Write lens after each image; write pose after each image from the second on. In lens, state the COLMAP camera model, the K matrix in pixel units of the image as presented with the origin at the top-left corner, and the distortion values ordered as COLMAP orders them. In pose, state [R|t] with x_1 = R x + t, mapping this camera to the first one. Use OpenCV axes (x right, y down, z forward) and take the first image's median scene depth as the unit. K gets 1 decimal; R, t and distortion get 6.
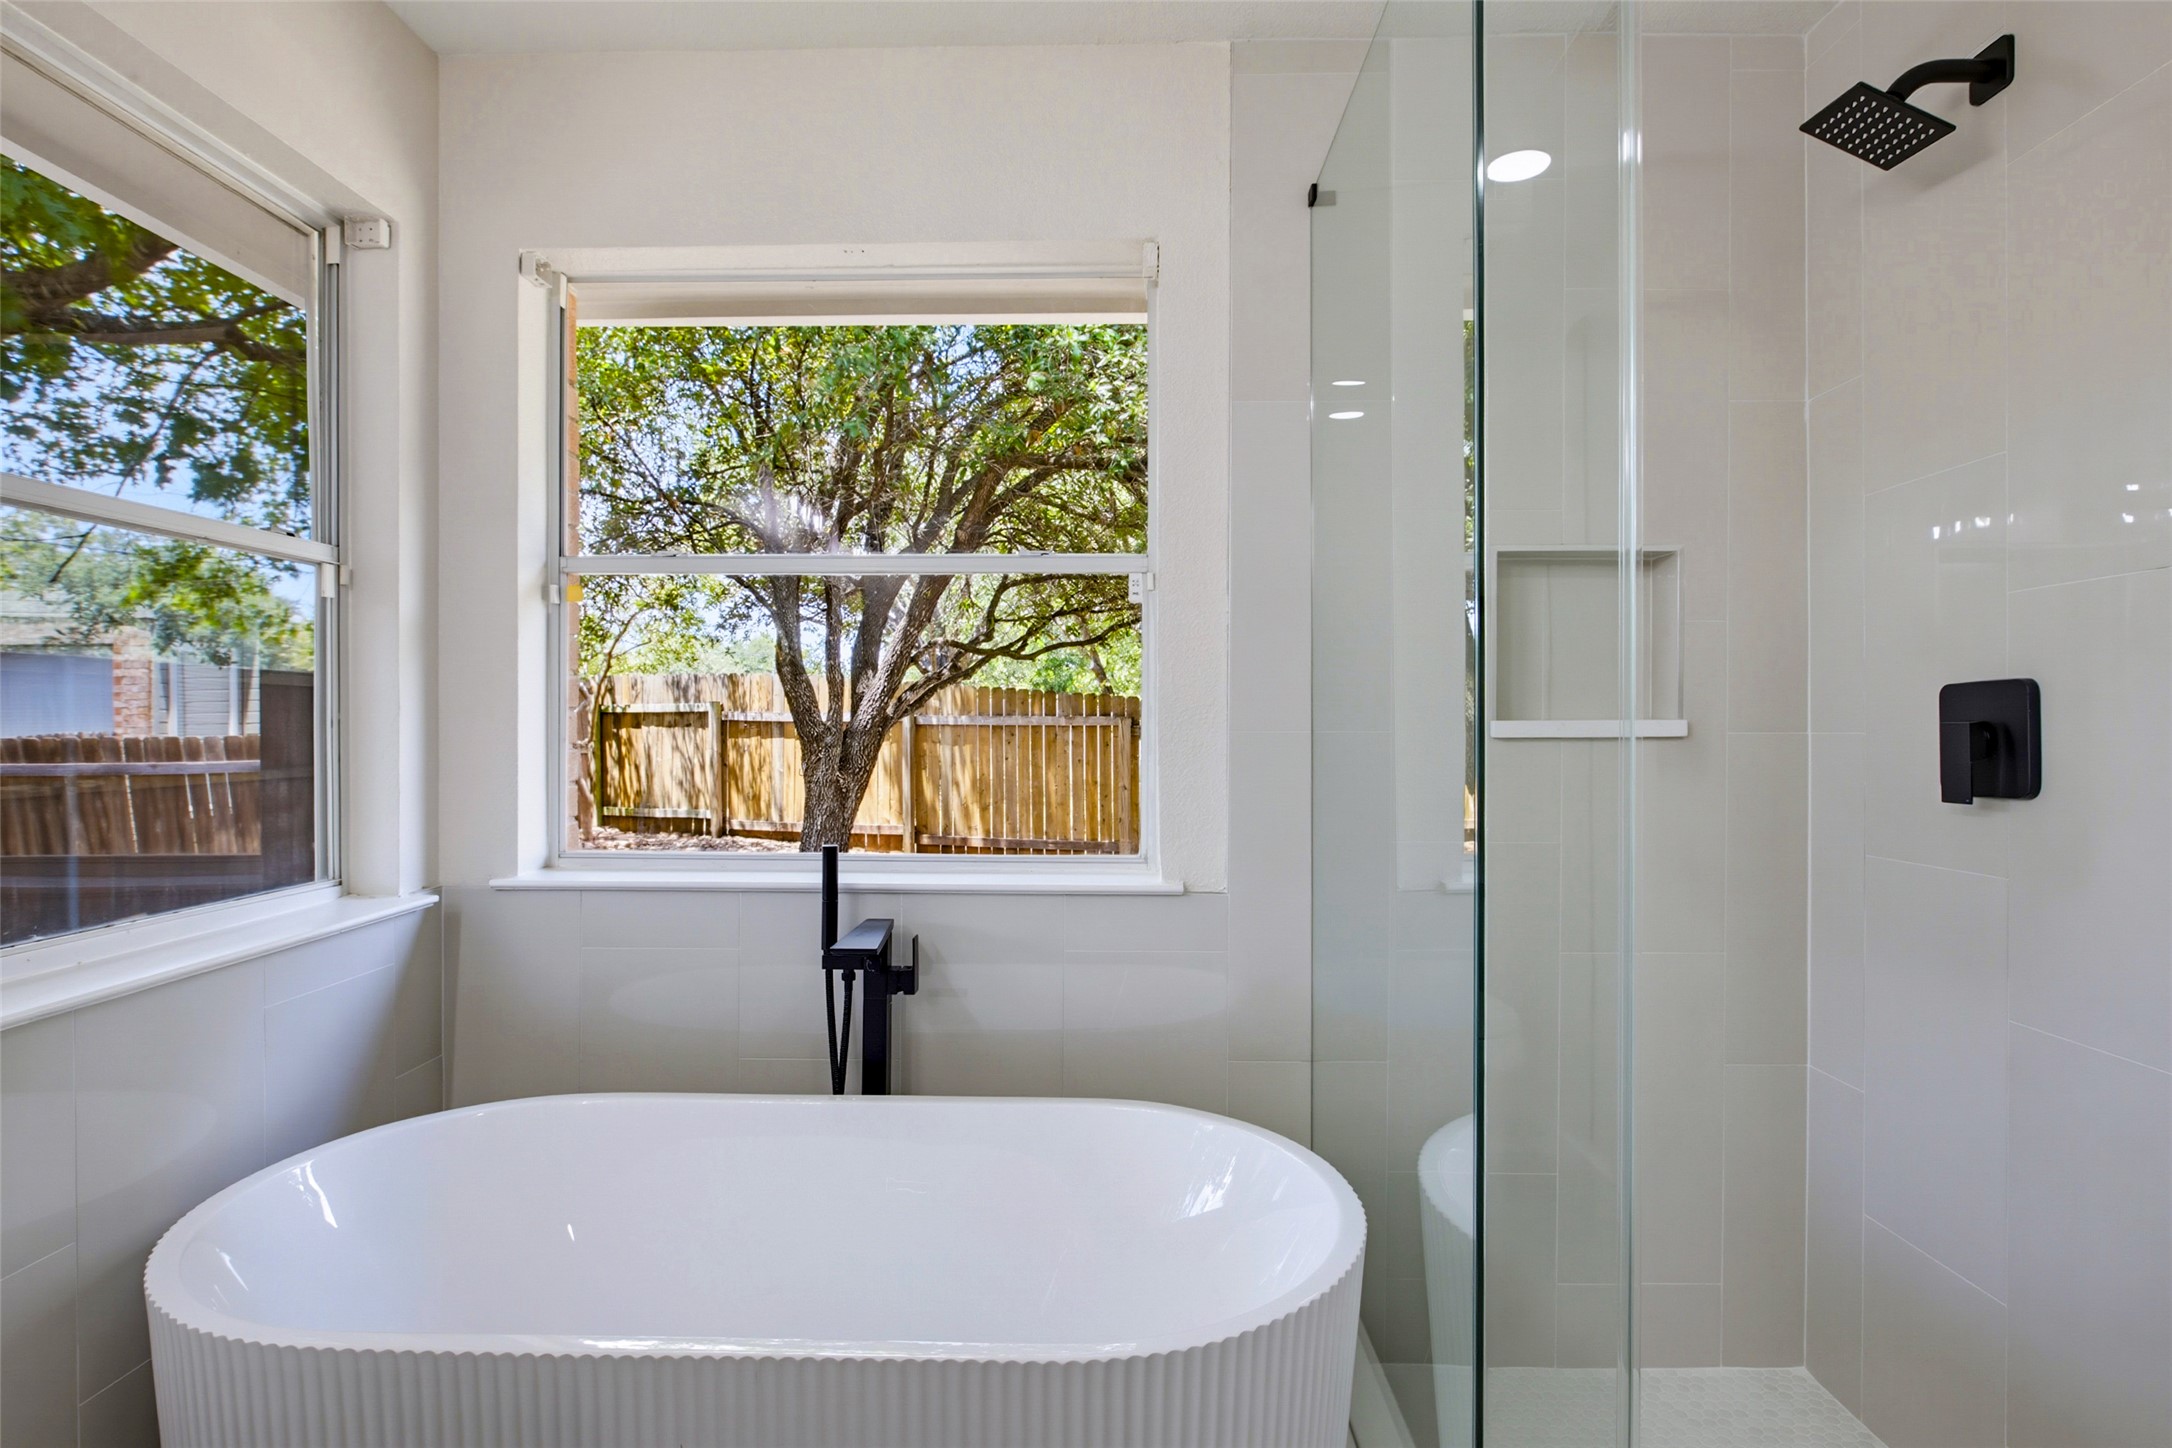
lens RADIAL K [[1119.6, 0, 1096.8], [0, 1119.6, 722.6], [0, 0, 1]] dist [-0.000478, -0.000220]
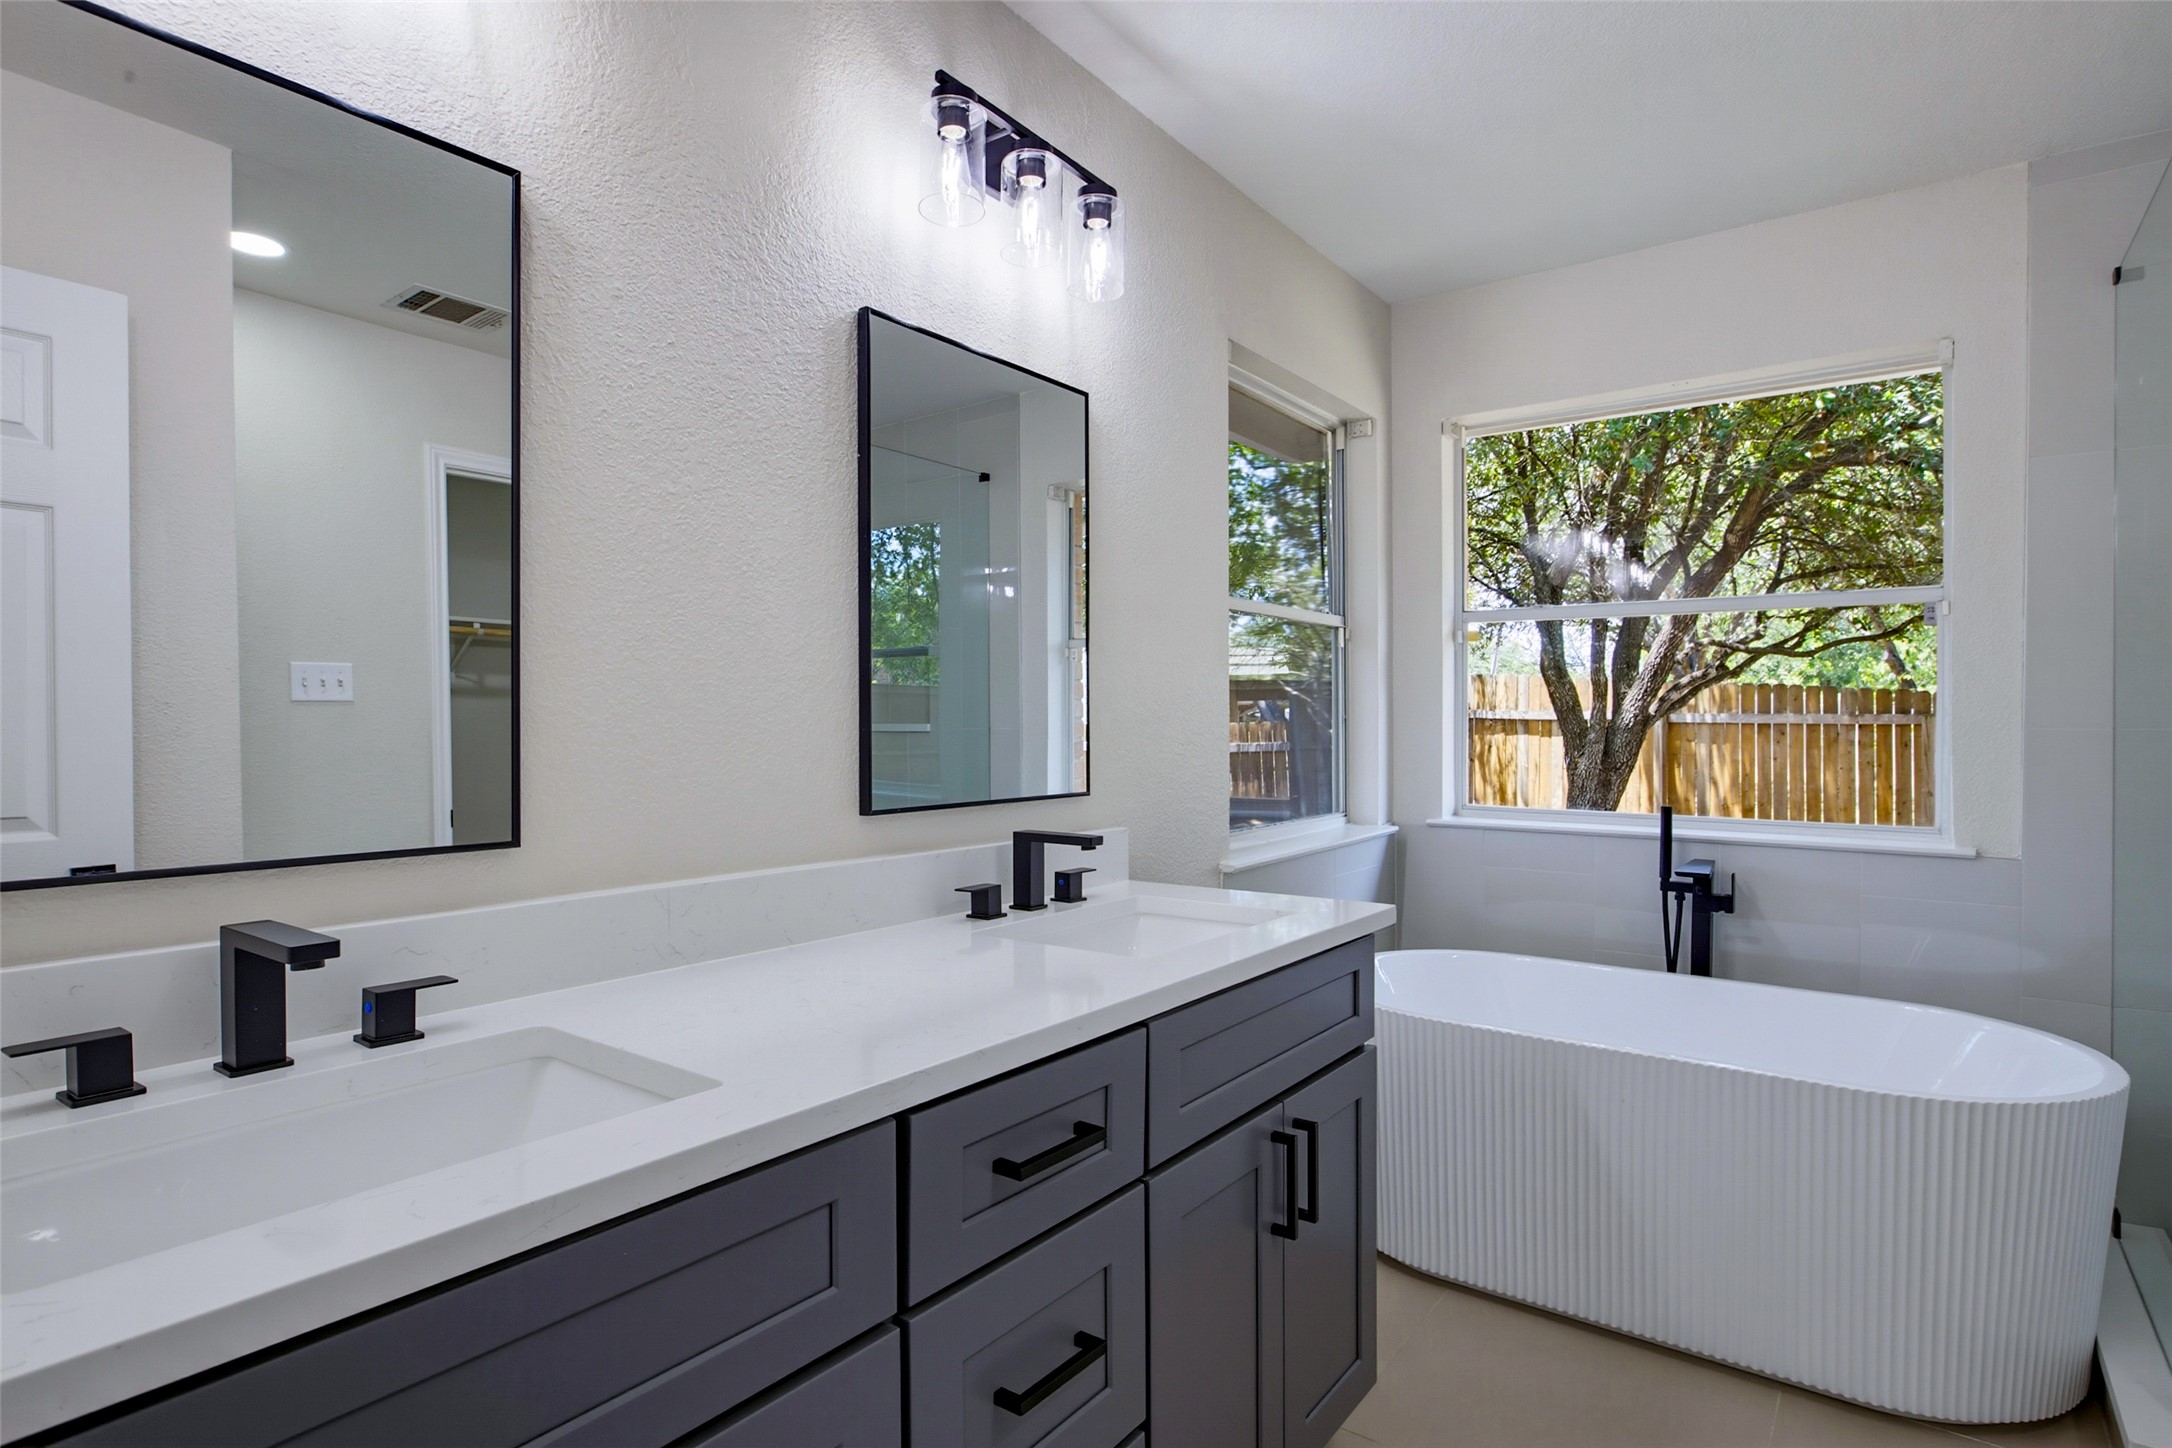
lens RADIAL K [[1119.6, 0, 1096.8], [0, 1119.6, 722.6], [0, 0, 1]] dist [-0.000478, -0.000220]
pose [[0.815080, 0.002603, -0.579343, 0.000171], [-0.001329, 0.999996, 0.002622, -0.000265], [0.579347, -0.001367, 0.815080, -0.170964]]
